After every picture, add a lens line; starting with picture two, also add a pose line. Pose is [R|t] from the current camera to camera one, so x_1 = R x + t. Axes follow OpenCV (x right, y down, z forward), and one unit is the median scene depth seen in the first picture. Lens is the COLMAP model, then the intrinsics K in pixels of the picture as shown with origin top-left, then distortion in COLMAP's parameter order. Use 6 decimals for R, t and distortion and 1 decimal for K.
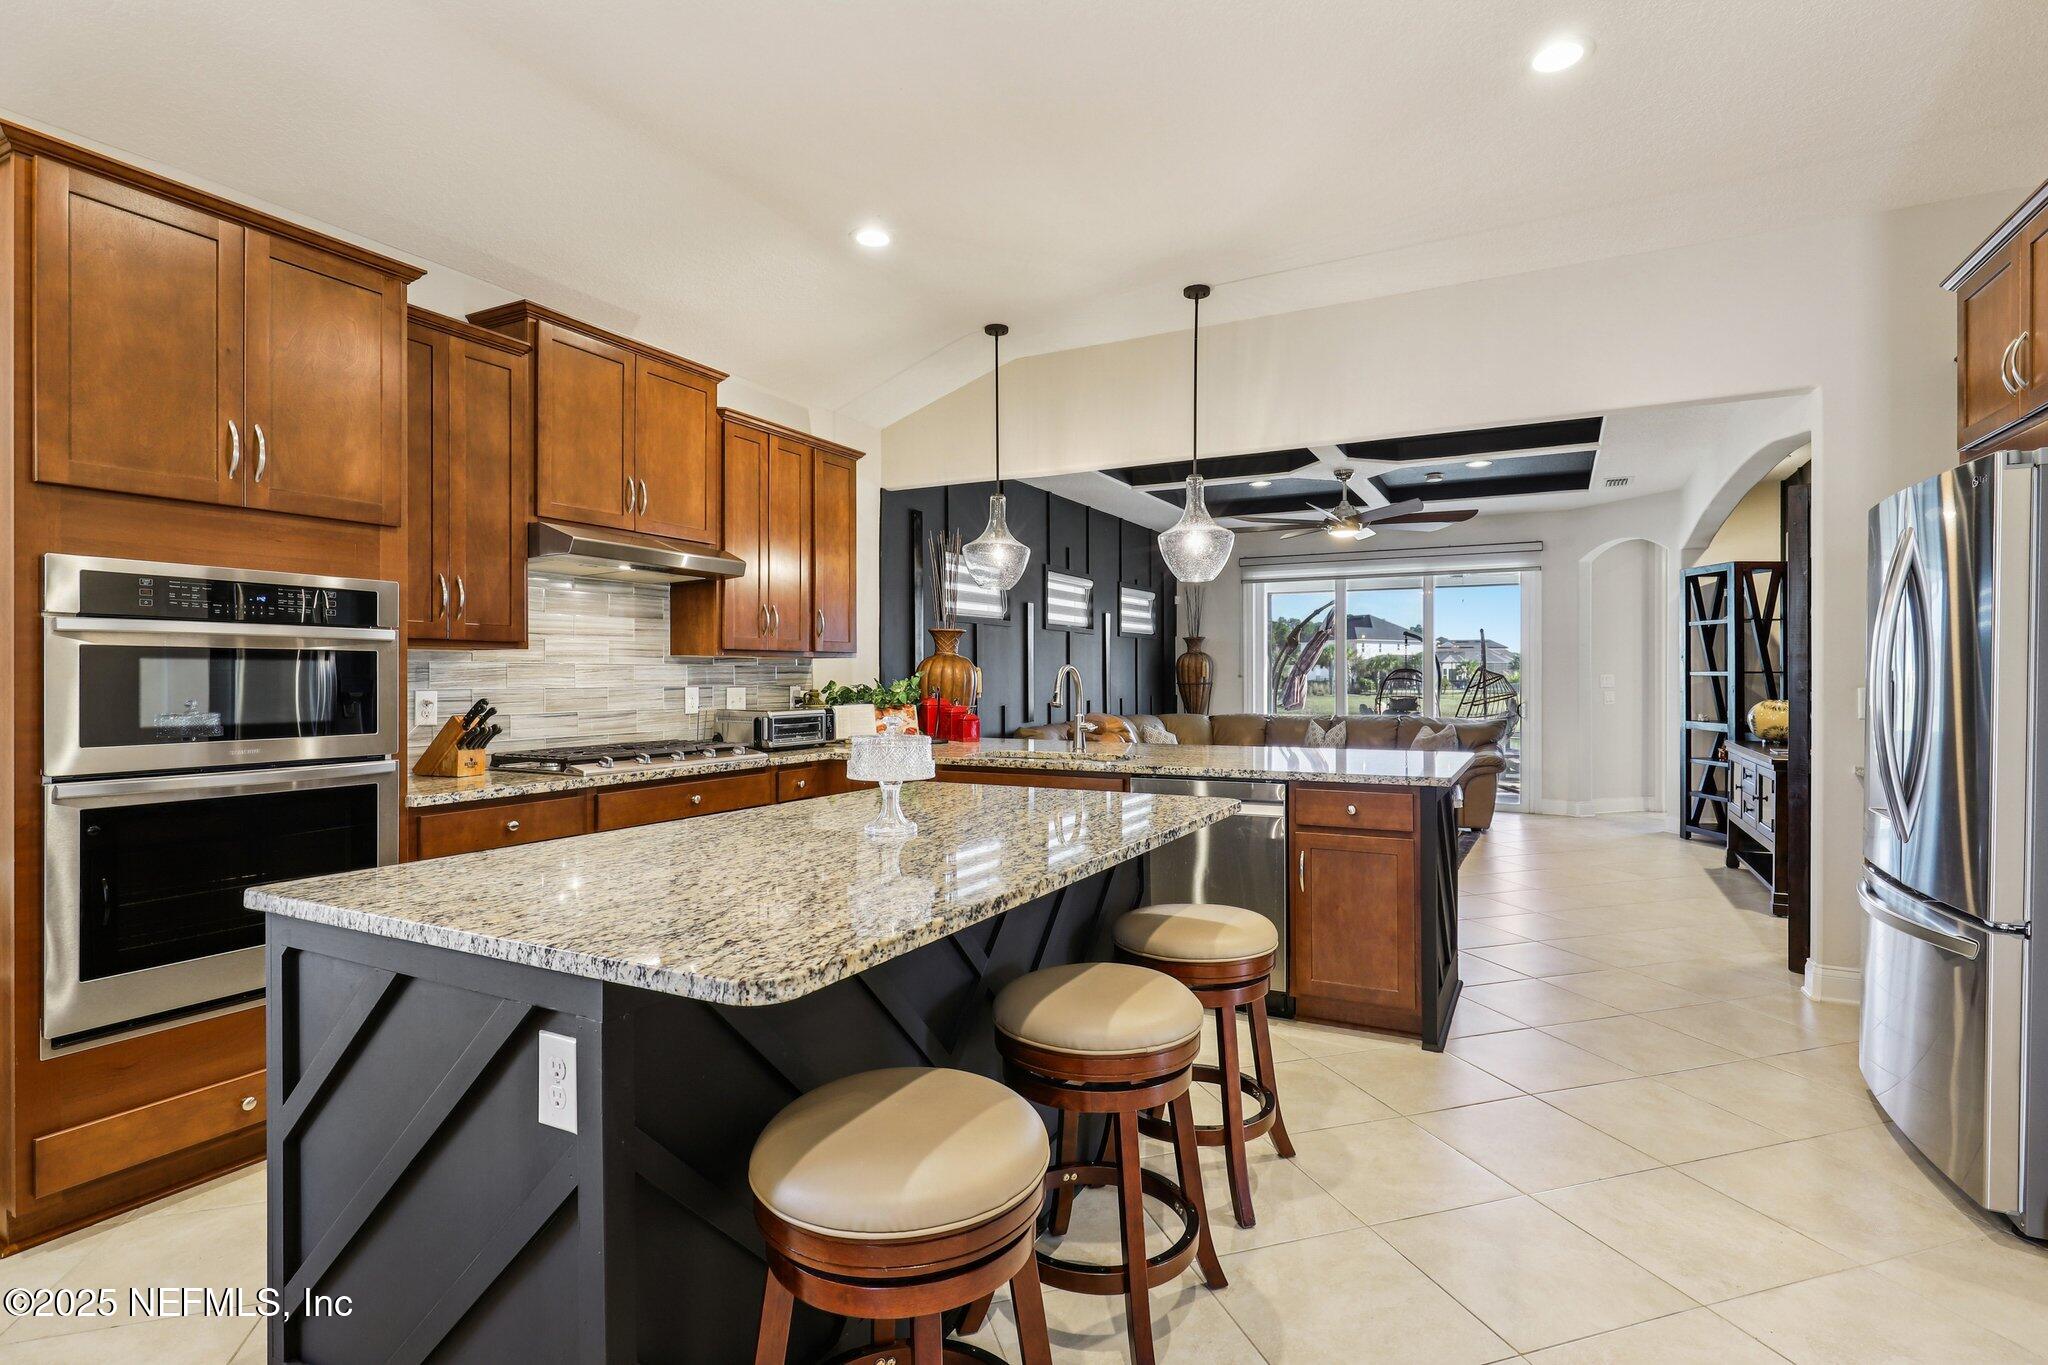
lens RADIAL K [[997.3, 0, 1030.8], [0, 997.3, 672.3], [0, 0, 1]] dist [-0.001753, 0.000394]
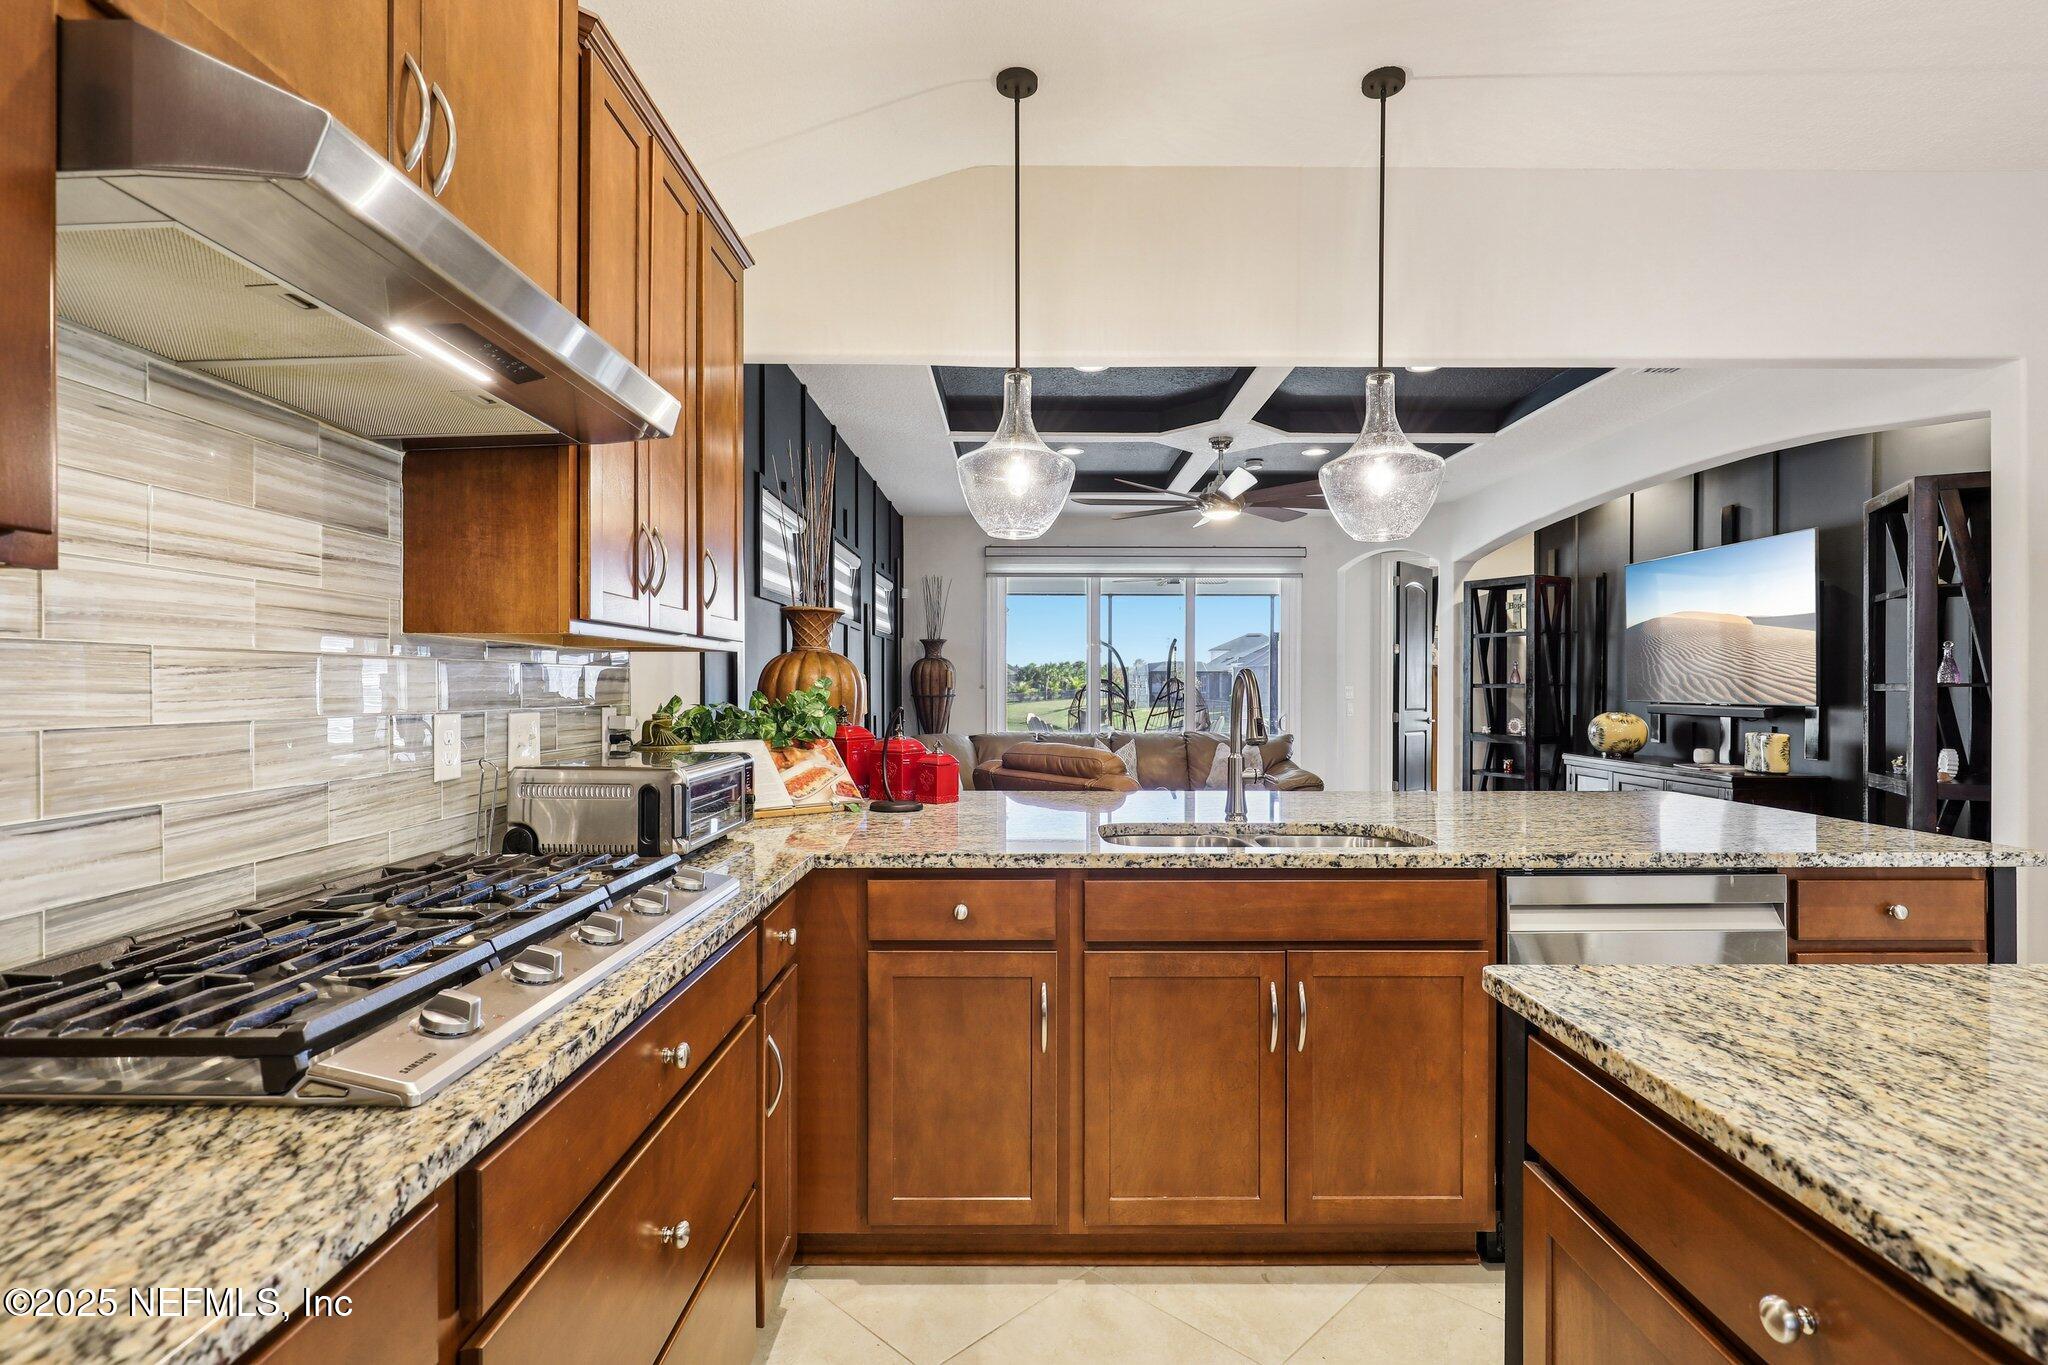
lens RADIAL K [[992.4, 0, 1033.2], [0, 992.4, 688.4], [0, 0, 1]] dist [0.000377, 0.000182]
pose [[0.883846, 0.001988, 0.467773, -0.409555], [-0.005000, 0.999974, 0.005197, 0.001696], [-0.467750, -0.006932, 0.883833, 0.688238]]
